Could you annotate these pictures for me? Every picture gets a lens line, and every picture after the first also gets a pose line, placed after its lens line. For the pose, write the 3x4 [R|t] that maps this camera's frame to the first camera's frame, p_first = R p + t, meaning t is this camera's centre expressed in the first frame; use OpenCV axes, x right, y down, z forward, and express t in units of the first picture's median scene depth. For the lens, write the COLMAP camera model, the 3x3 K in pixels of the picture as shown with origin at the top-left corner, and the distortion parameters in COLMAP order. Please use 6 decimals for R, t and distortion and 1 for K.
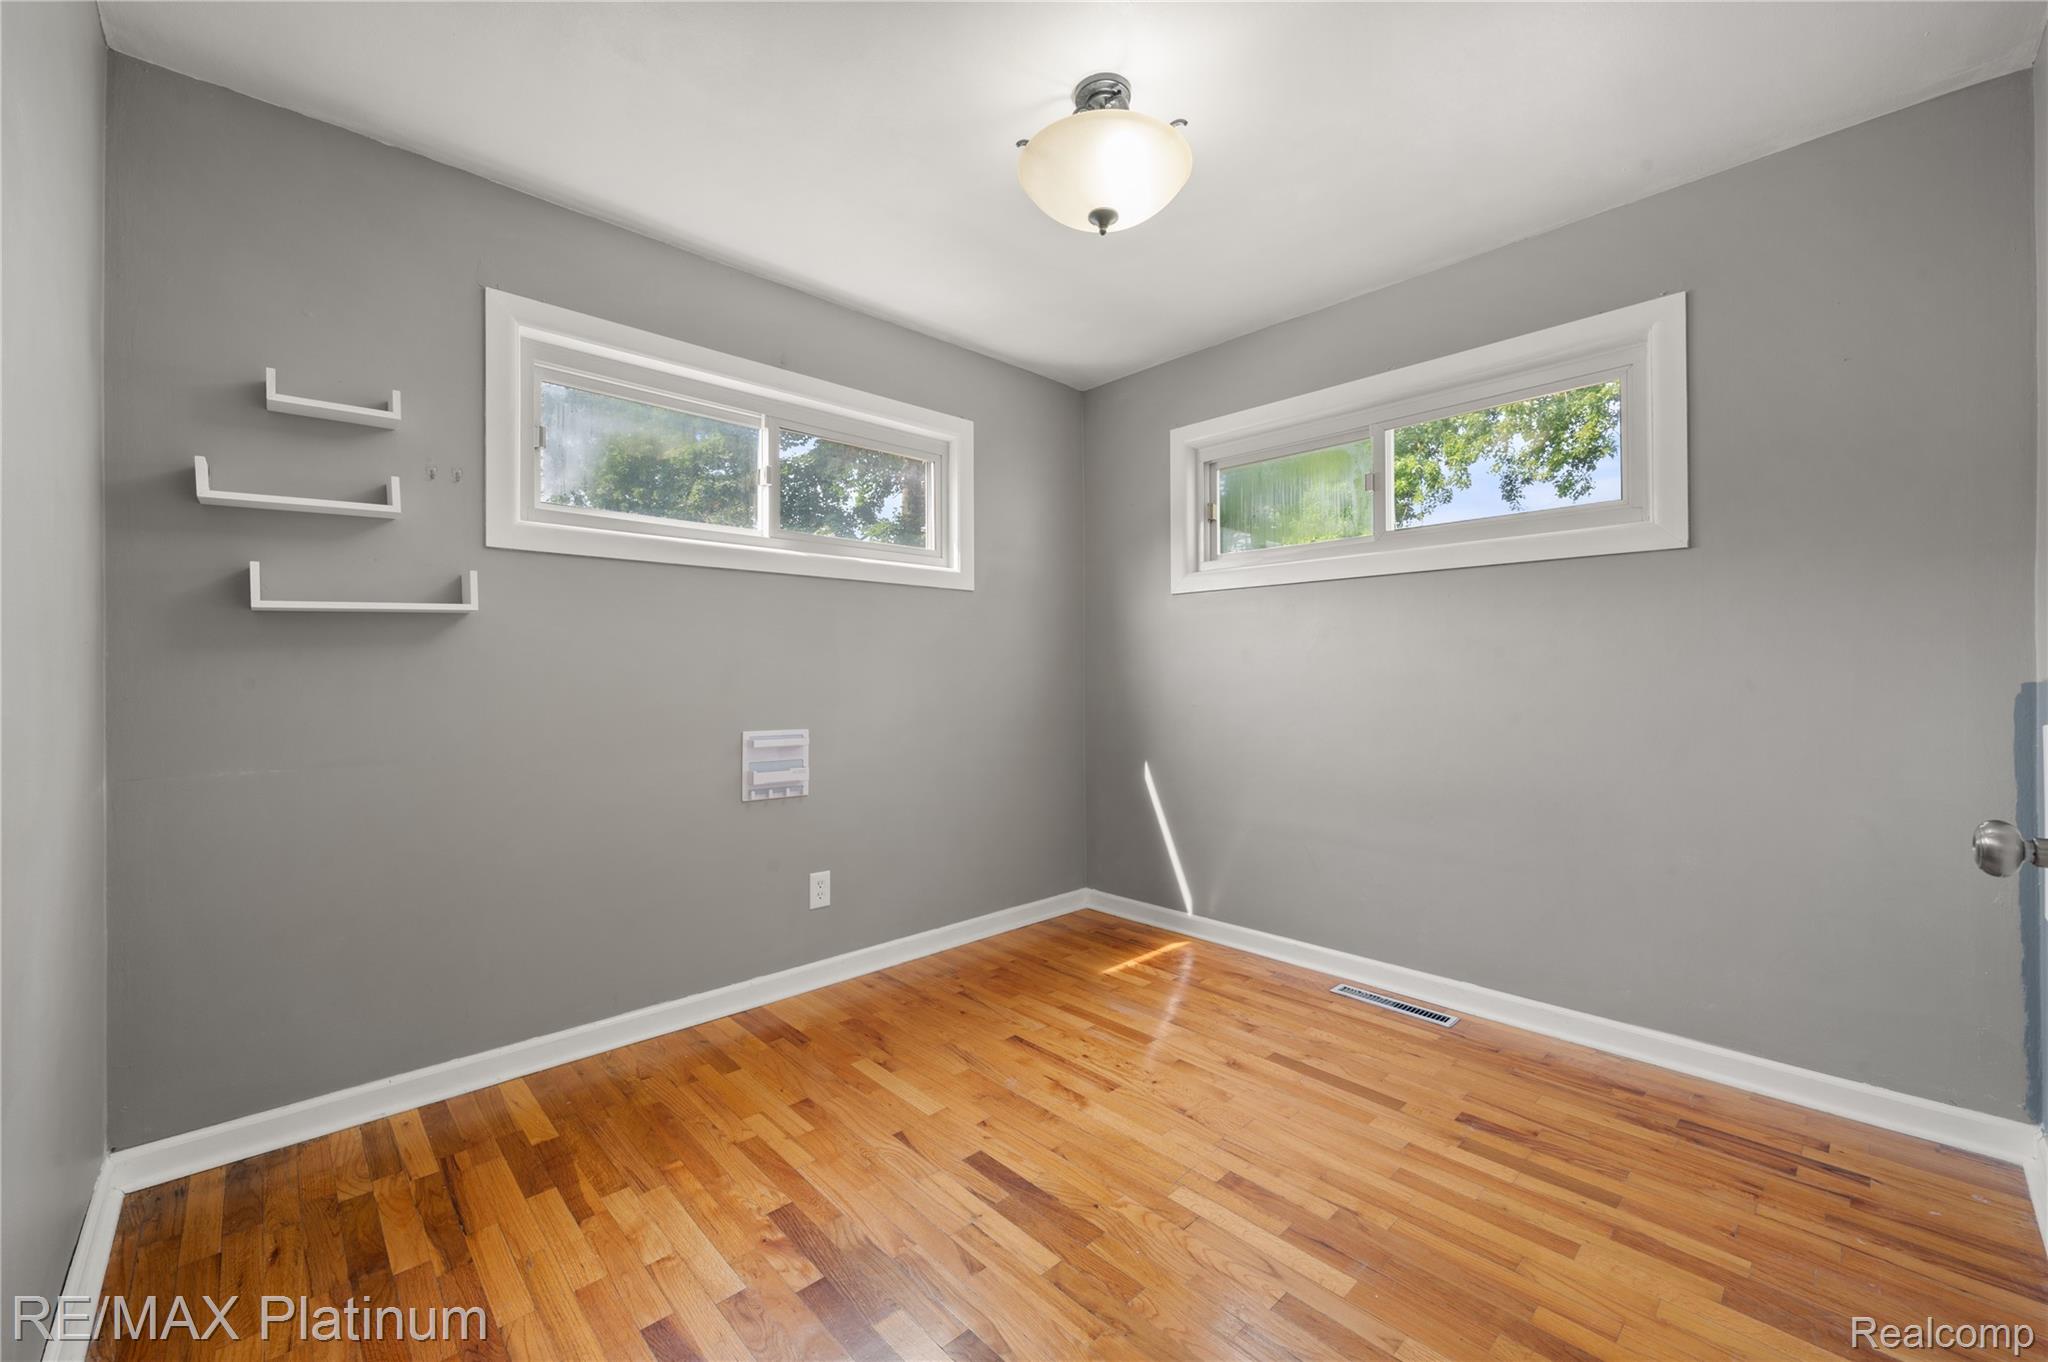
lens RADIAL K [[809.0, 0, 1024.0], [0, 809.0, 681.0], [0, 0, 1]] dist [0.001378, 0.000181]
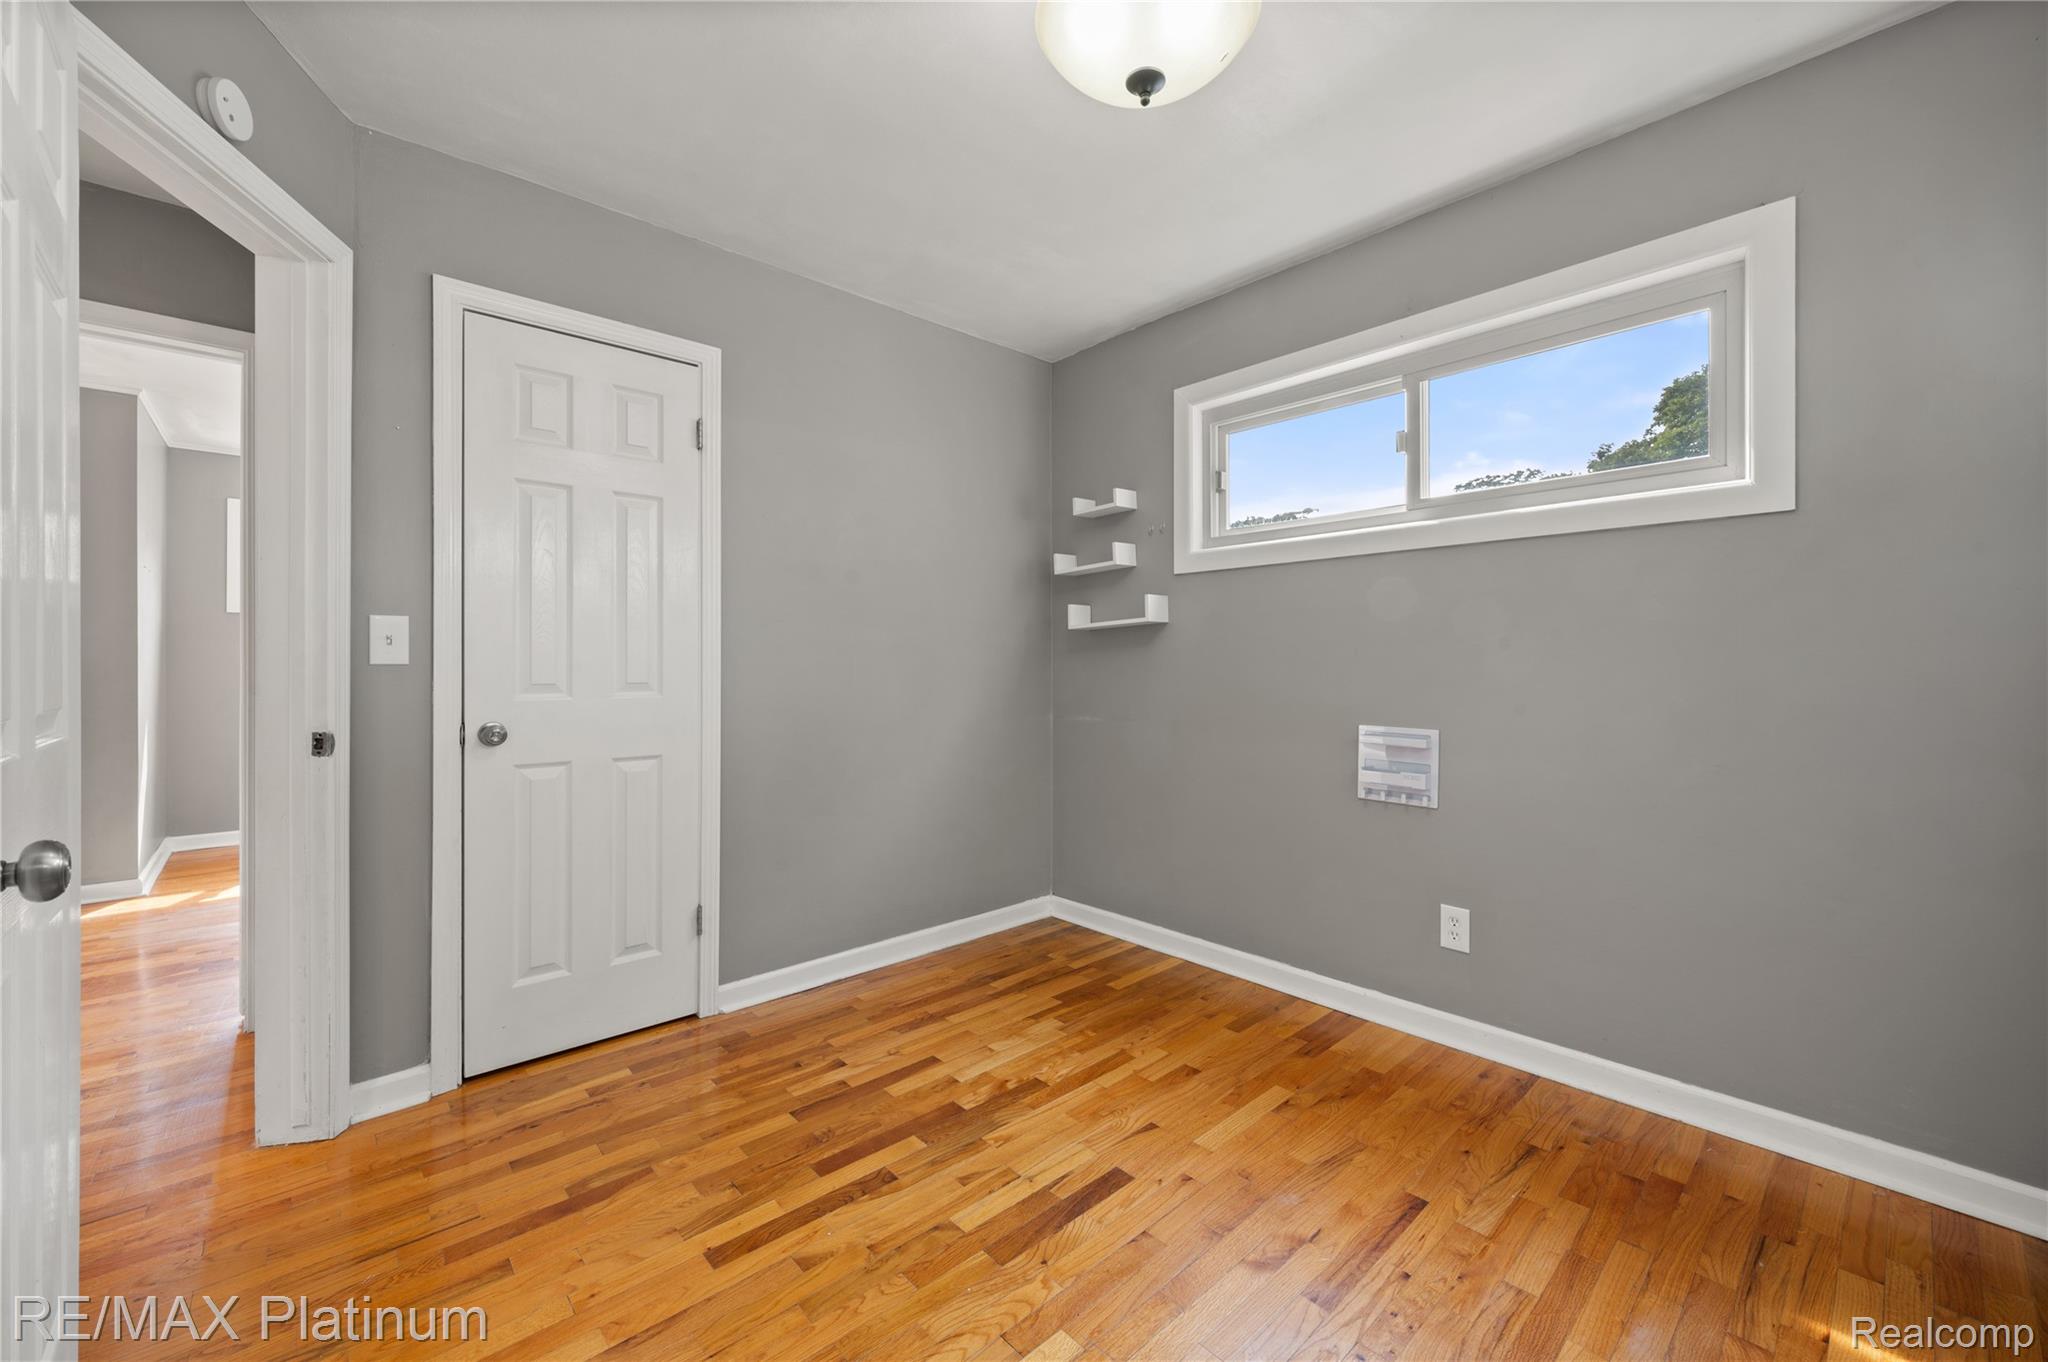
lens RADIAL K [[811.2, 0, 1024.7], [0, 811.2, 673.7], [0, 0, 1]] dist [0.000024, 0.000331]
pose [[-0.018567, 0.014669, -0.999720, 0.733128], [-0.004856, 0.999879, 0.014762, -0.011870], [0.999816, 0.005129, -0.018494, 0.743776]]
